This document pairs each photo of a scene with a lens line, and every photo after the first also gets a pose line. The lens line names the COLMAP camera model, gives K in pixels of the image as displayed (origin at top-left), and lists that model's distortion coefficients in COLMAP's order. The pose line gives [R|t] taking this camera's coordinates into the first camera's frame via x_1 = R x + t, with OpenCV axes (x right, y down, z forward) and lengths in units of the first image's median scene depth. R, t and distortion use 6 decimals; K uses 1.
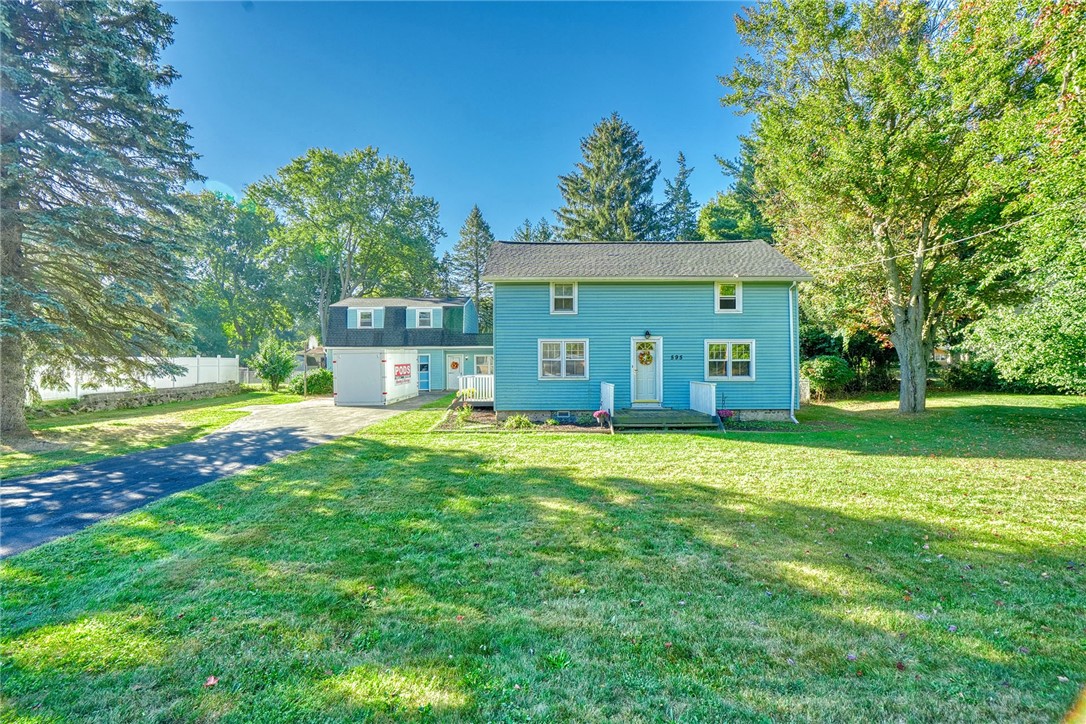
lens RADIAL K [[493.8, 0, 543.0], [0, 493.8, 362.0], [0, 0, 1]] dist [-0.001975, 0.000057]
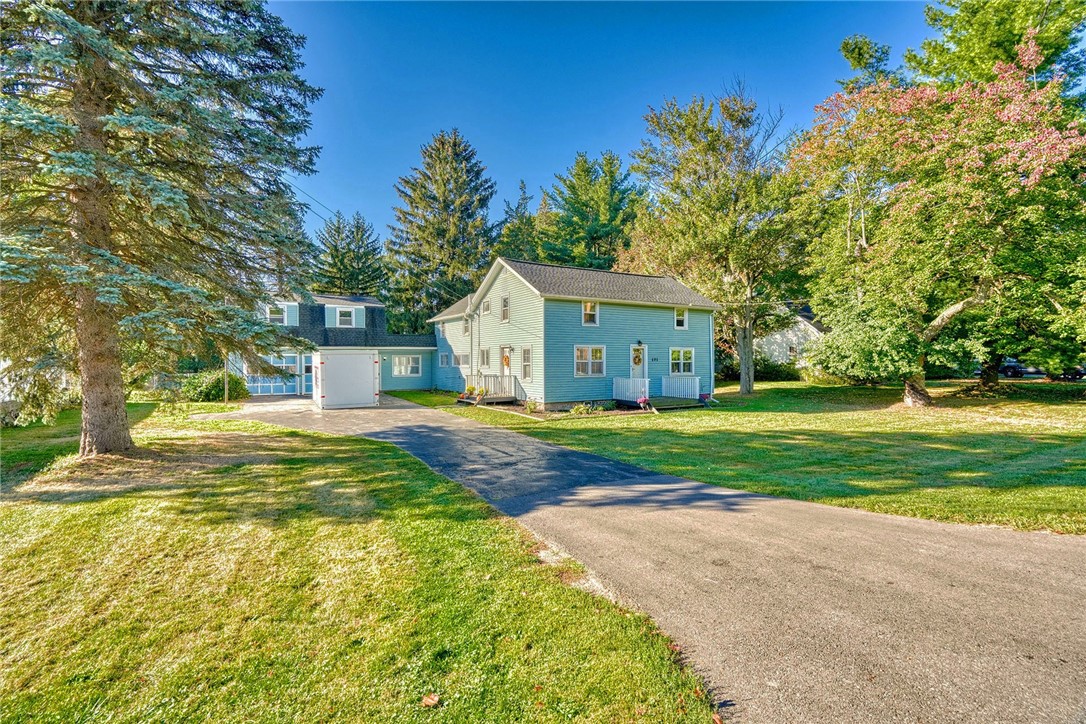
lens RADIAL K [[493.8, 0, 543.0], [0, 493.8, 362.0], [0, 0, 1]] dist [-0.001975, 0.000057]
pose [[0.861422, -0.000941, 0.507889, -0.537043], [0.000196, 0.999999, 0.001521, -0.003421], [-0.507890, -0.001211, 0.861421, -0.039511]]
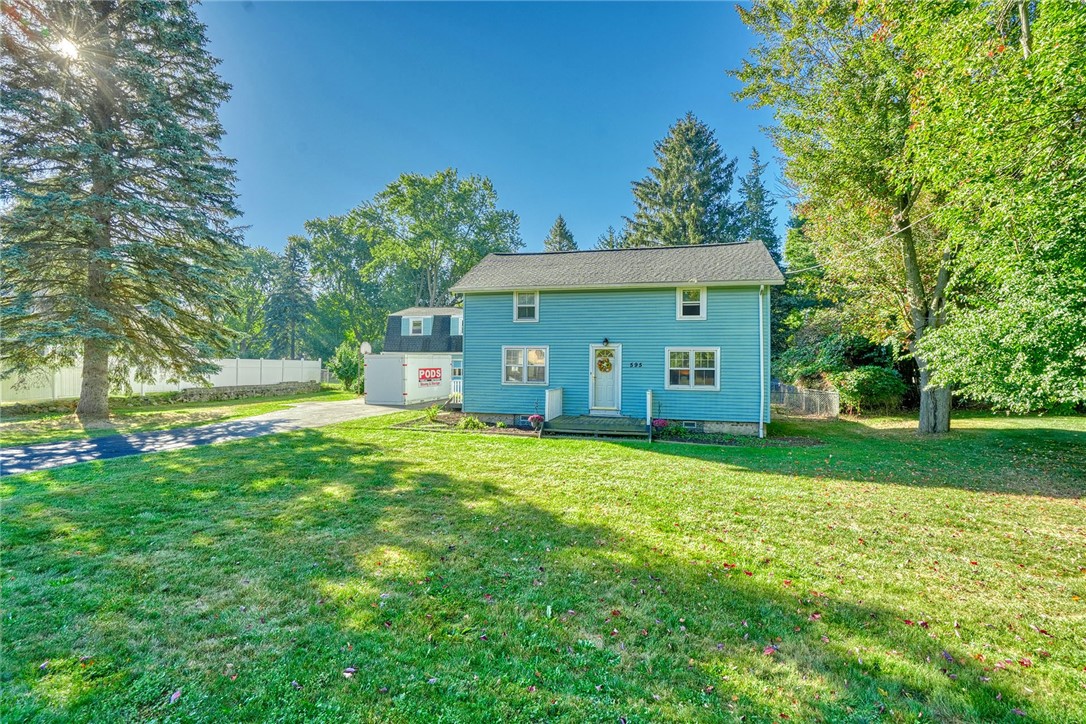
lens RADIAL K [[493.8, 0, 543.0], [0, 493.8, 362.0], [0, 0, 1]] dist [-0.001975, 0.000057]
pose [[0.971174, 0.012398, -0.238051, 0.242165], [-0.015510, 0.999817, -0.011203, -0.001077], [0.237868, 0.014572, 0.971188, -0.002199]]
